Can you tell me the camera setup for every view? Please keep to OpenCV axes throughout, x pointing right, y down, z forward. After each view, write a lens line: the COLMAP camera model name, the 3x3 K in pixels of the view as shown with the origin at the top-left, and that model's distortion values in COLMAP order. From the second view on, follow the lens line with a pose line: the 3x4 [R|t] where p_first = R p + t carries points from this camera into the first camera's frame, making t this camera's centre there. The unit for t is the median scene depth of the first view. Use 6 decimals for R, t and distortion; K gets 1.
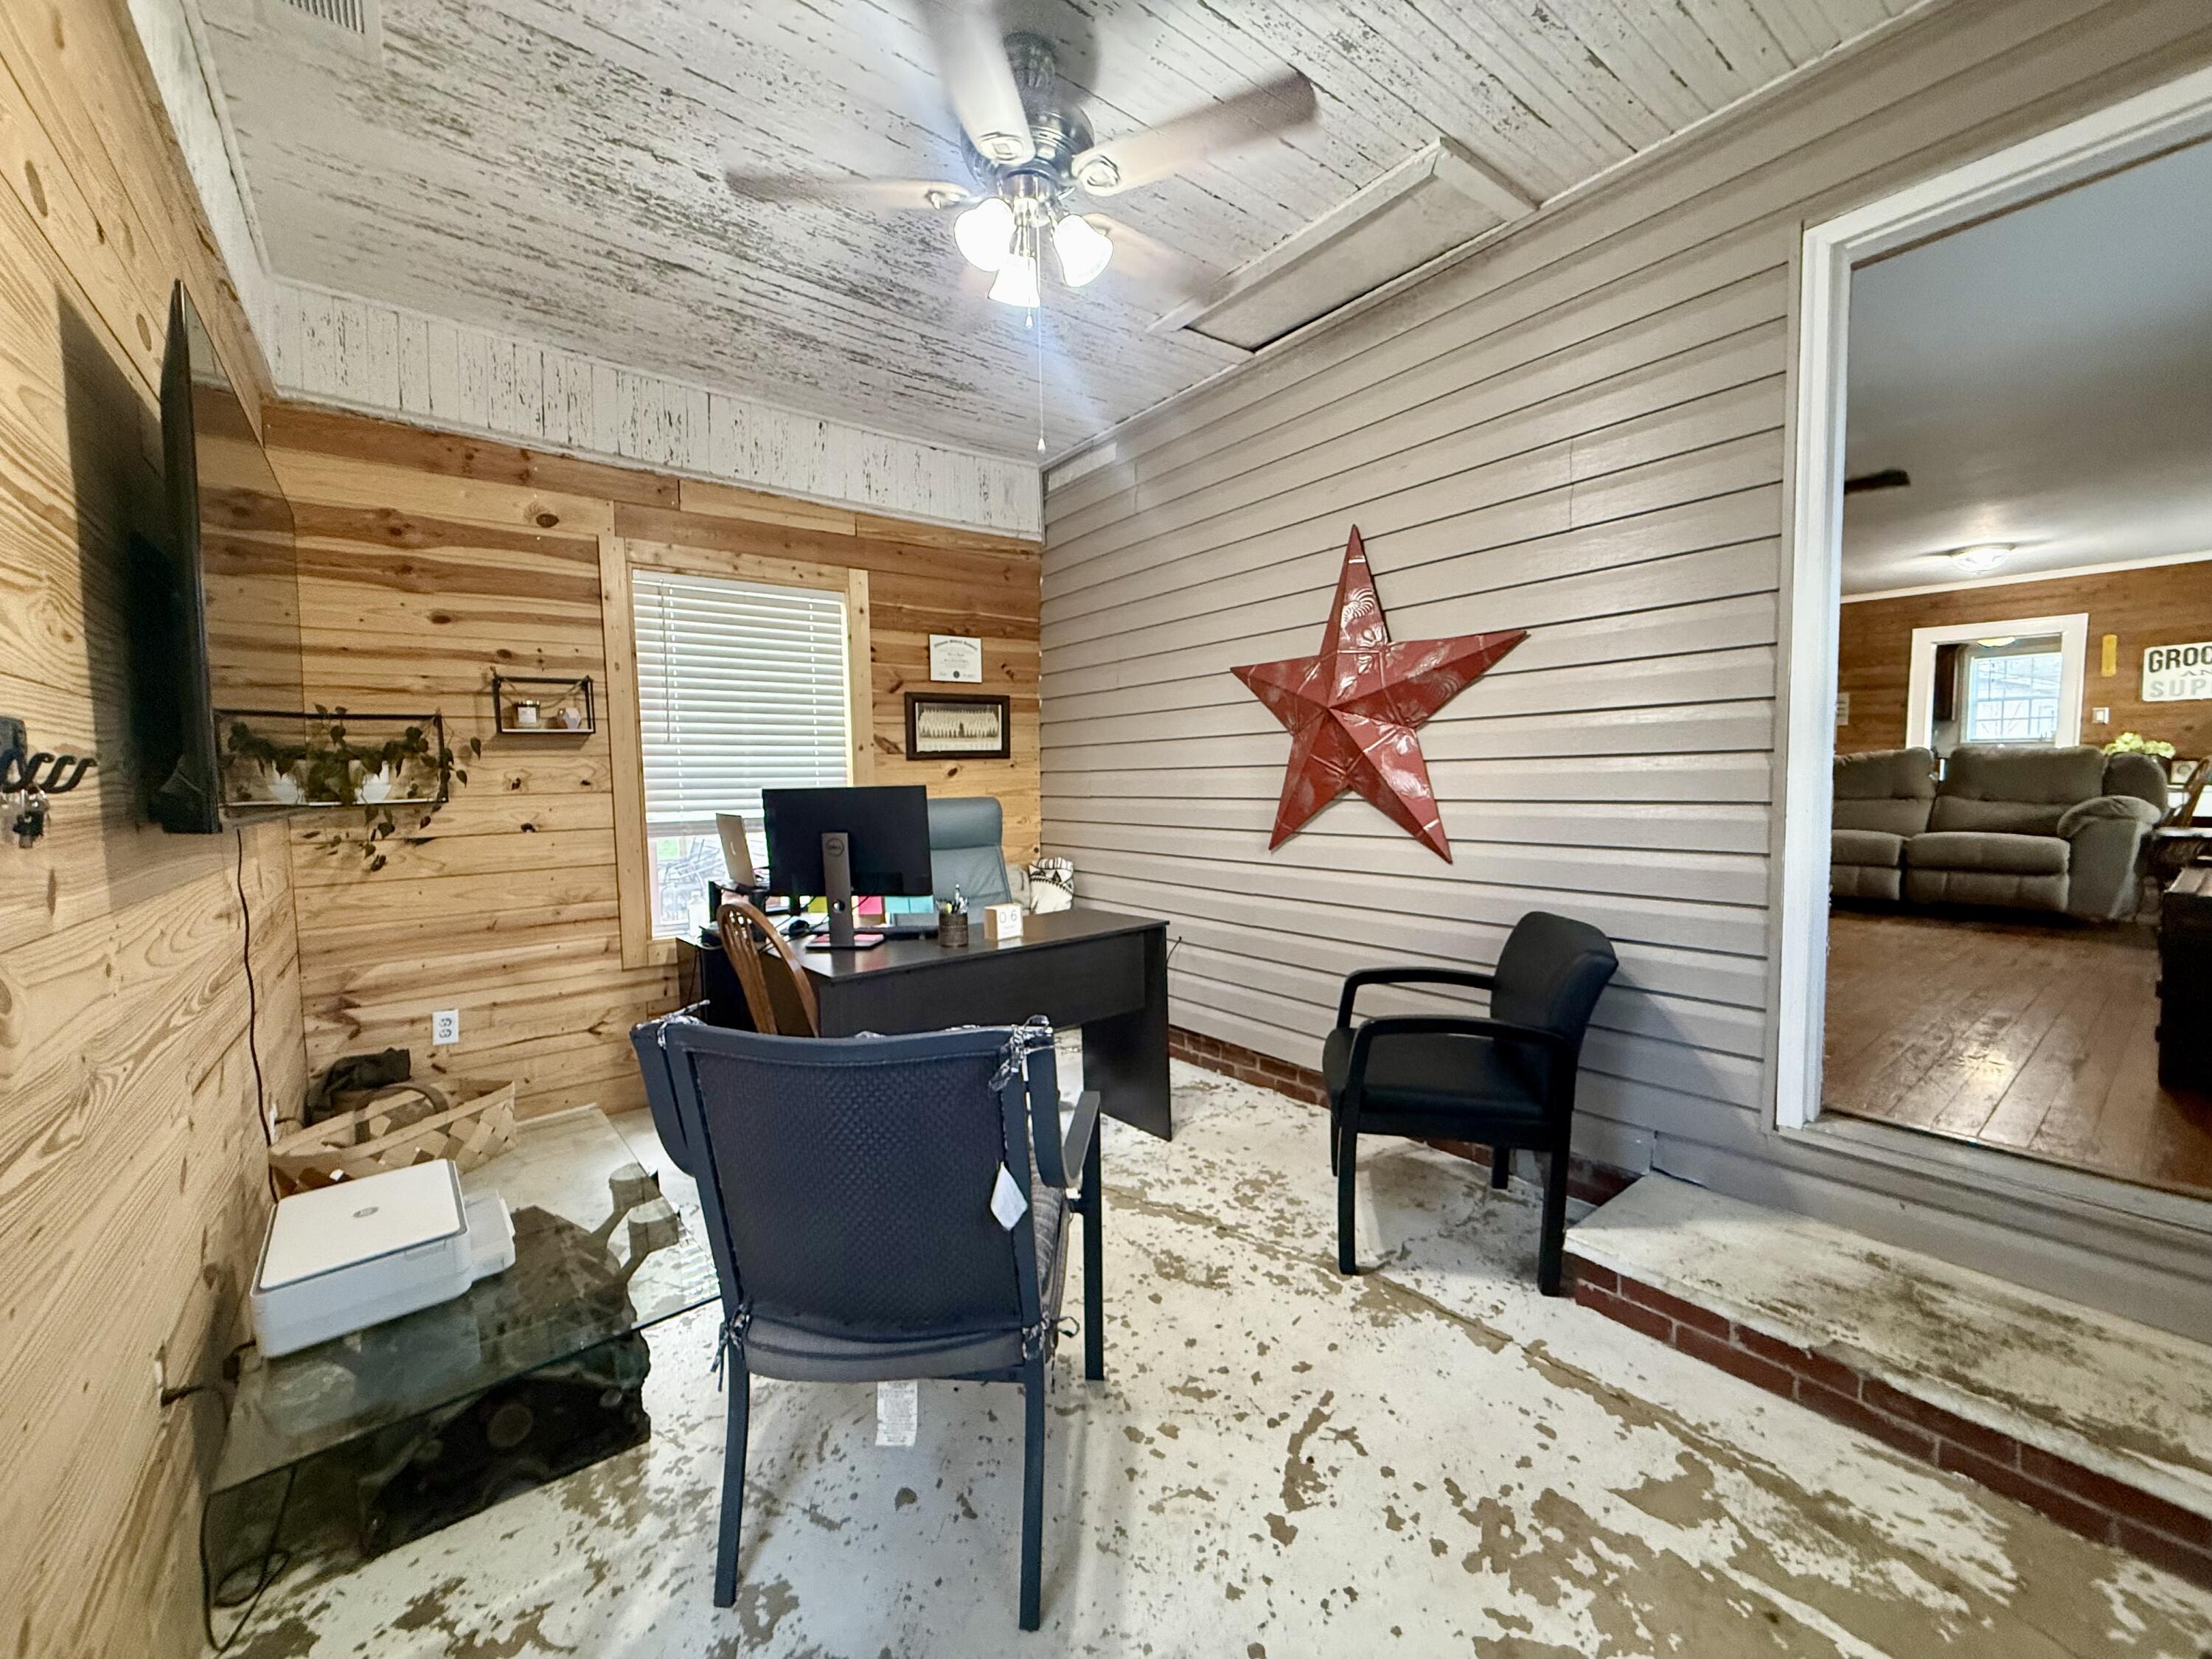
lens RADIAL K [[870.1, 0, 1106.0], [0, 870.1, 829.5], [0, 0, 1]] dist [0.002869, -0.000121]
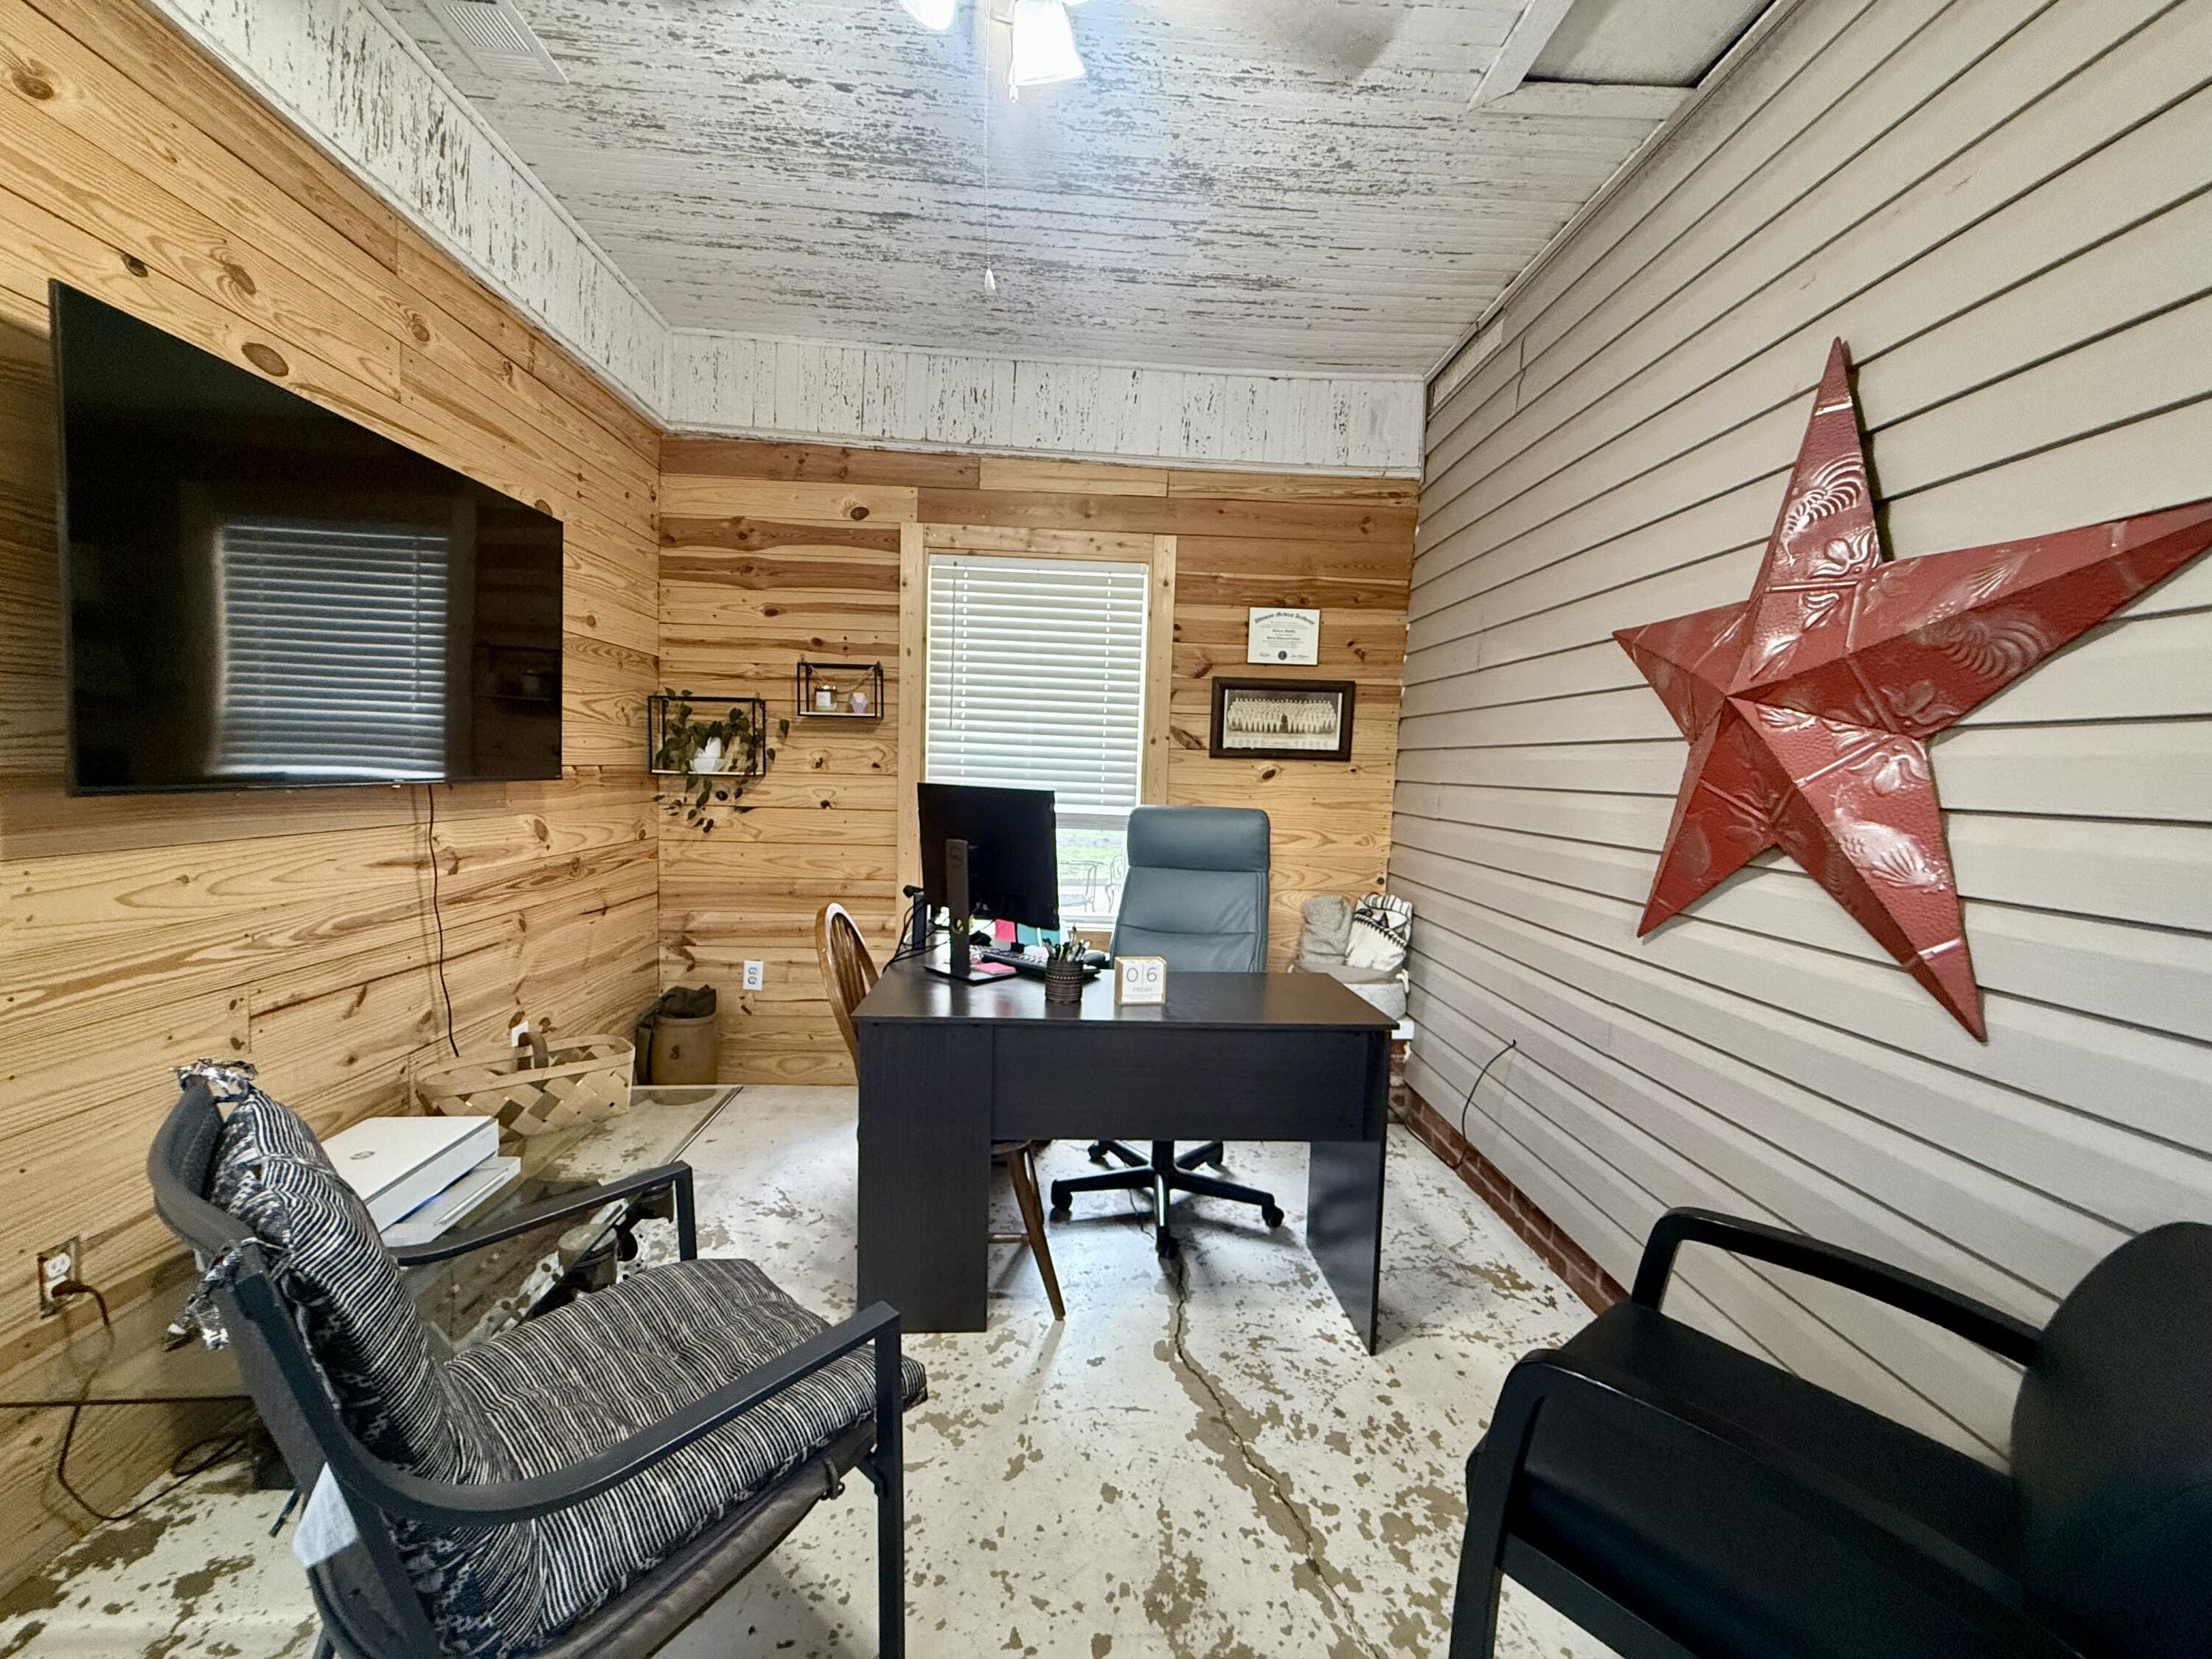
lens RADIAL K [[877.7, 0, 1106.0], [0, 877.7, 829.5], [0, 0, 1]] dist [0.000120, 0.000090]
pose [[0.814674, 0.092730, -0.572458, 0.239879], [-0.088767, 0.995440, 0.034921, -0.039911], [0.573086, 0.022366, 0.819190, 0.316072]]
